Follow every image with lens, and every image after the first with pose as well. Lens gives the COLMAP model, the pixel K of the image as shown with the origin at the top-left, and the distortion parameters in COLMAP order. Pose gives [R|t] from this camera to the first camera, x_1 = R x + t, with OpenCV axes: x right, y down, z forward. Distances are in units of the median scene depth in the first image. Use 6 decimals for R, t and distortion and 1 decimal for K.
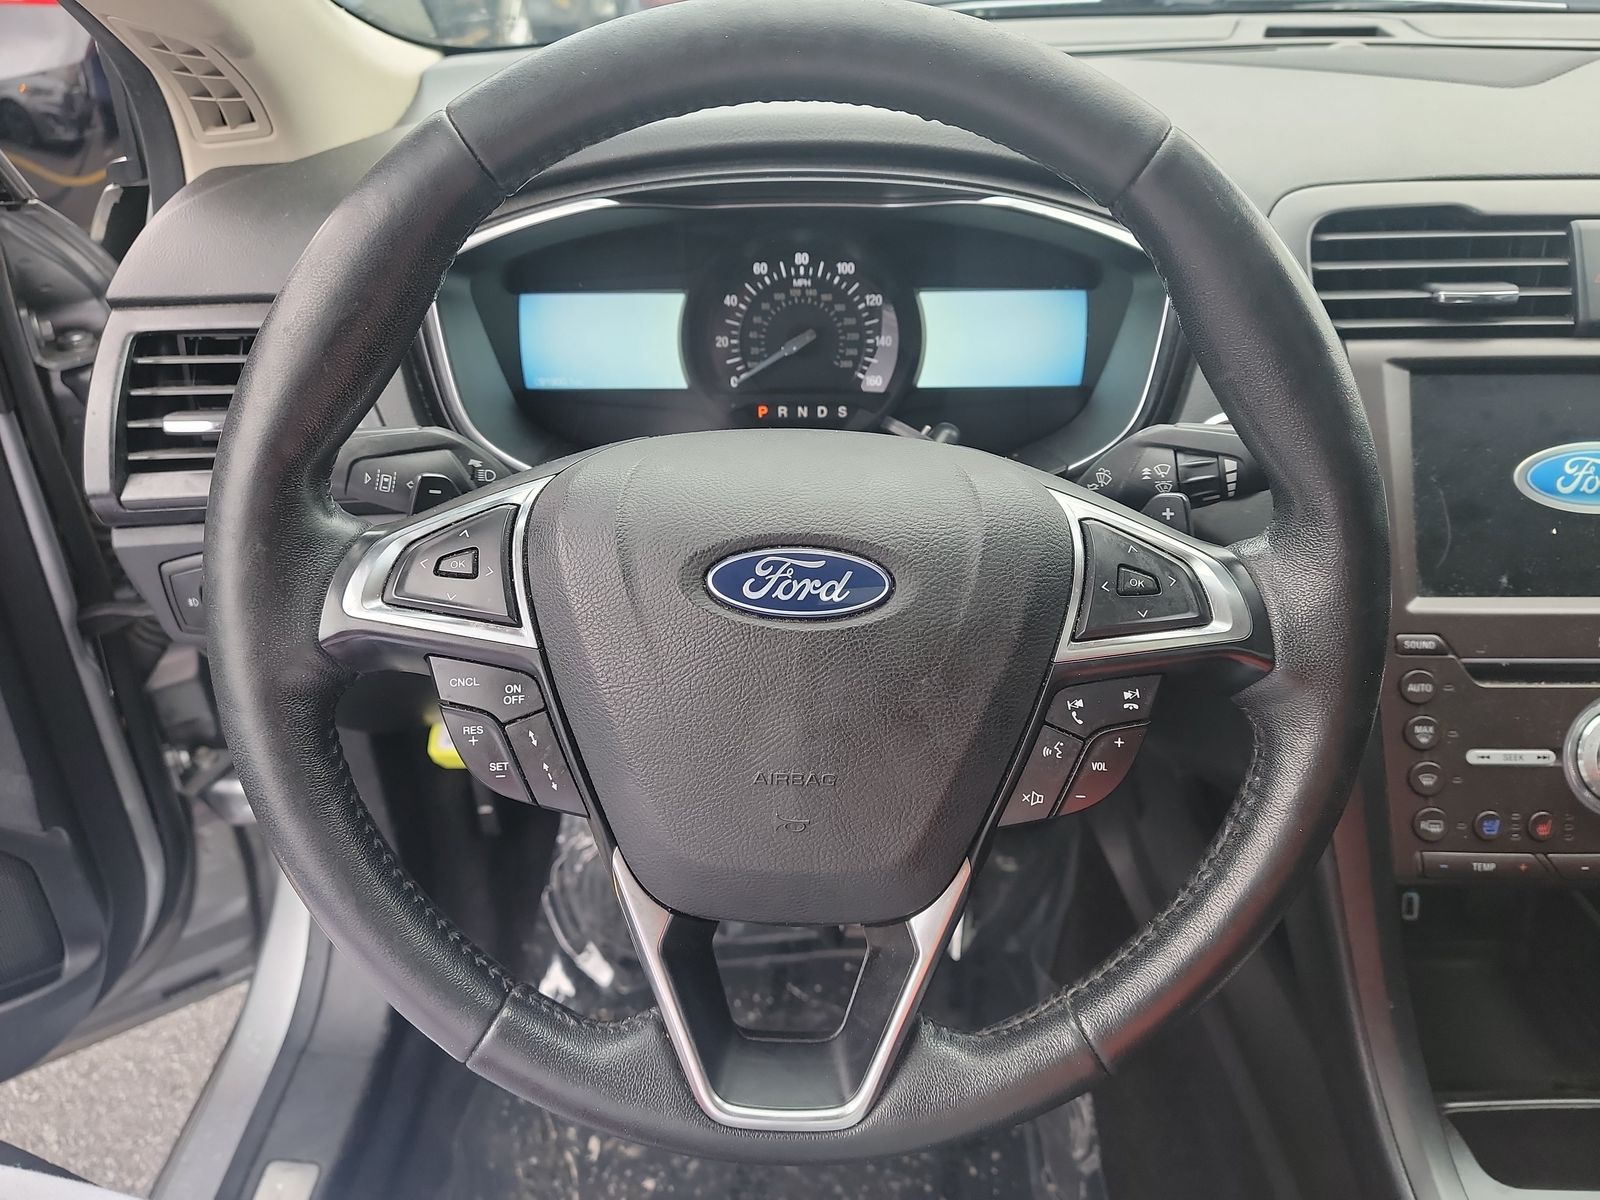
lens RADIAL K [[1195.5, 0, 800.5], [0, 1195.5, 437.8], [0, 0, 1]] dist [0.041731, -0.005696]
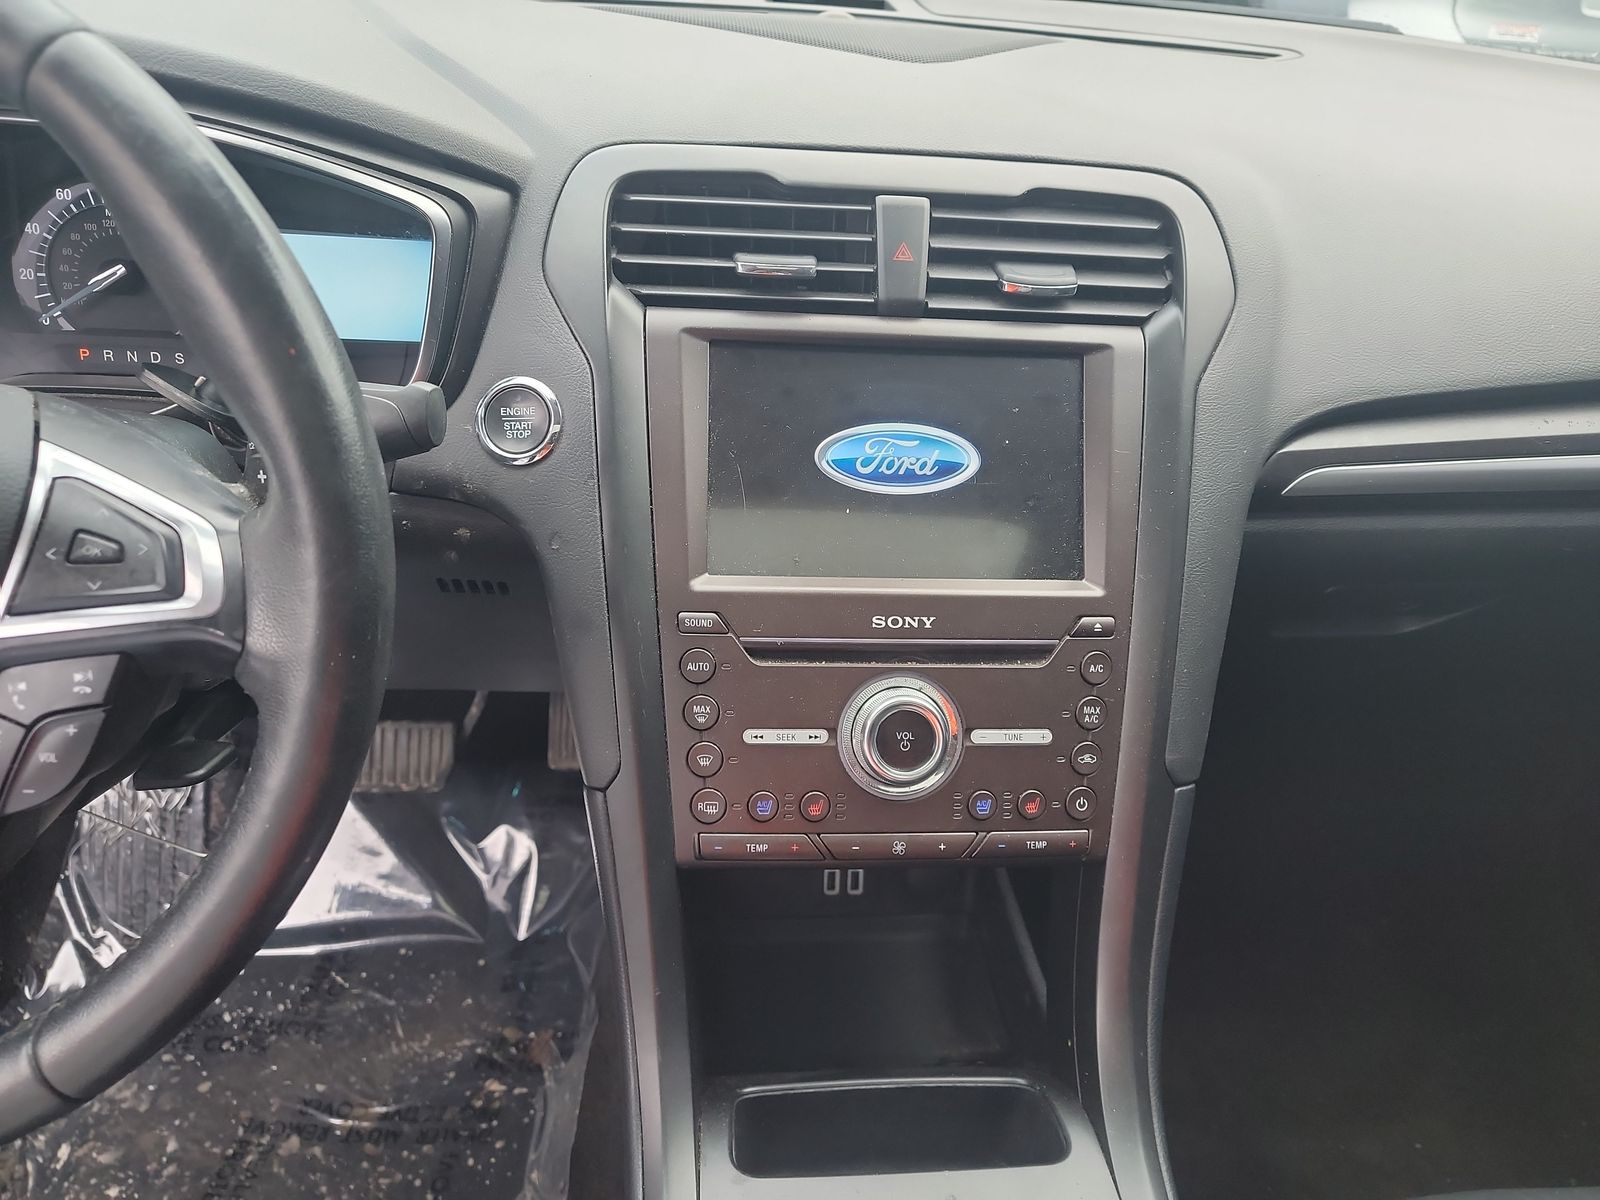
lens RADIAL K [[1172.2, 0, 803.0], [0, 1172.2, 469.7], [0, 0, 1]] dist [0.150847, -0.082380]
pose [[0.996016, 0.031741, 0.083328, 0.503000], [-0.035272, 0.998527, 0.041239, 0.004741], [-0.081897, -0.044013, 0.995669, 0.047718]]
